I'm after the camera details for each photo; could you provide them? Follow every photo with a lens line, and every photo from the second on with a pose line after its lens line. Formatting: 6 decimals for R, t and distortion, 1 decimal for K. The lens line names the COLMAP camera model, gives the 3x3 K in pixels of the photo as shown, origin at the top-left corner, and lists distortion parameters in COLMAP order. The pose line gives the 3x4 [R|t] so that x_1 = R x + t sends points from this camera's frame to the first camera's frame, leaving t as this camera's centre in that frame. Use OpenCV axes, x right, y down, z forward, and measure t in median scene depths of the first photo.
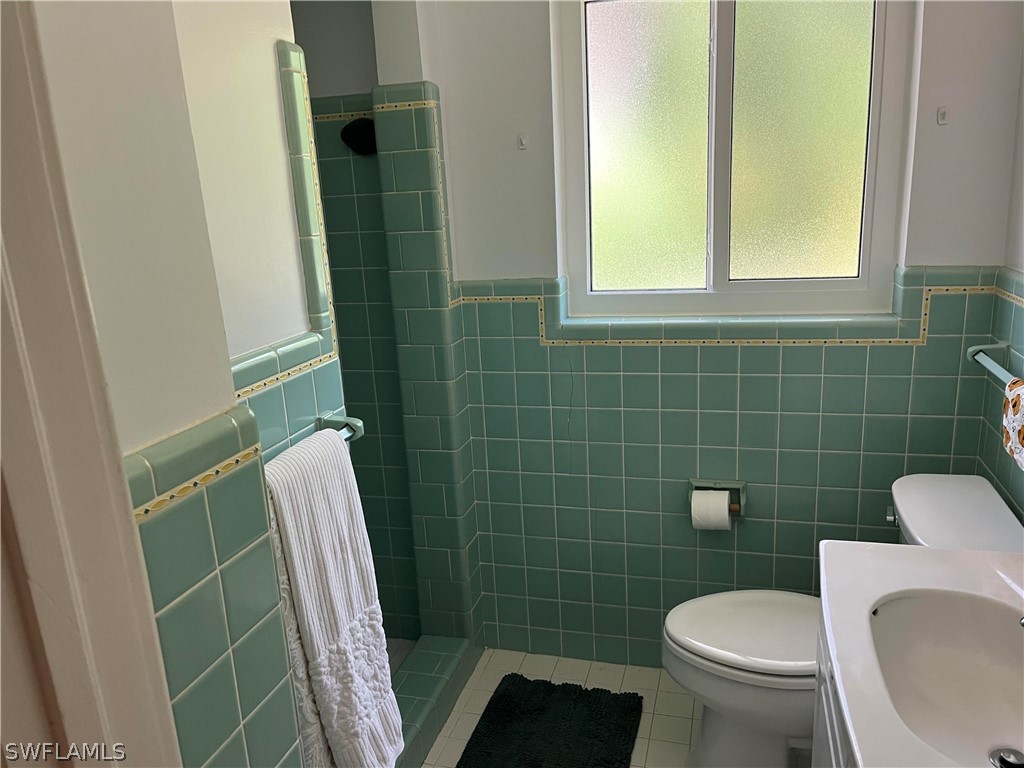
lens RADIAL K [[775.8, 0, 514.4], [0, 775.8, 387.3], [0, 0, 1]] dist [0.033943, -0.021737]
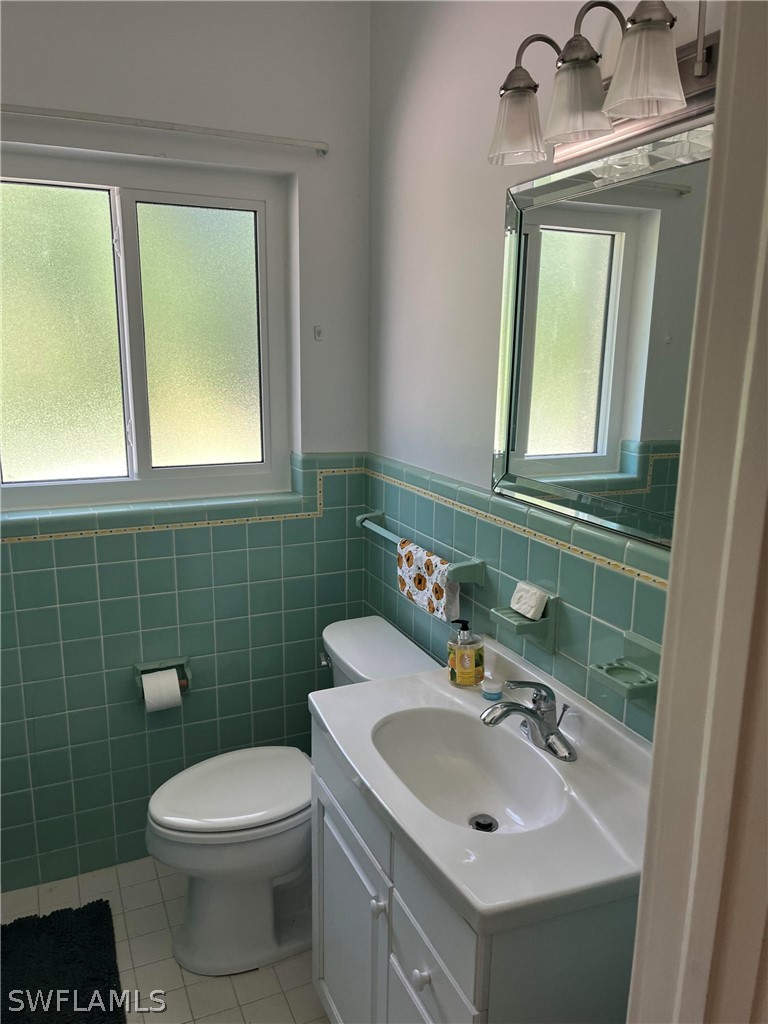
lens RADIAL K [[775.8, 0, 391.8], [0, 775.8, 508.5], [0, 0, 1]] dist [0.033943, -0.021737]
pose [[0.773157, -0.069827, 0.630360, -0.153109], [0.108962, 0.993767, -0.023563, -0.025371], [-0.624785, 0.086903, 0.775946, -0.013739]]
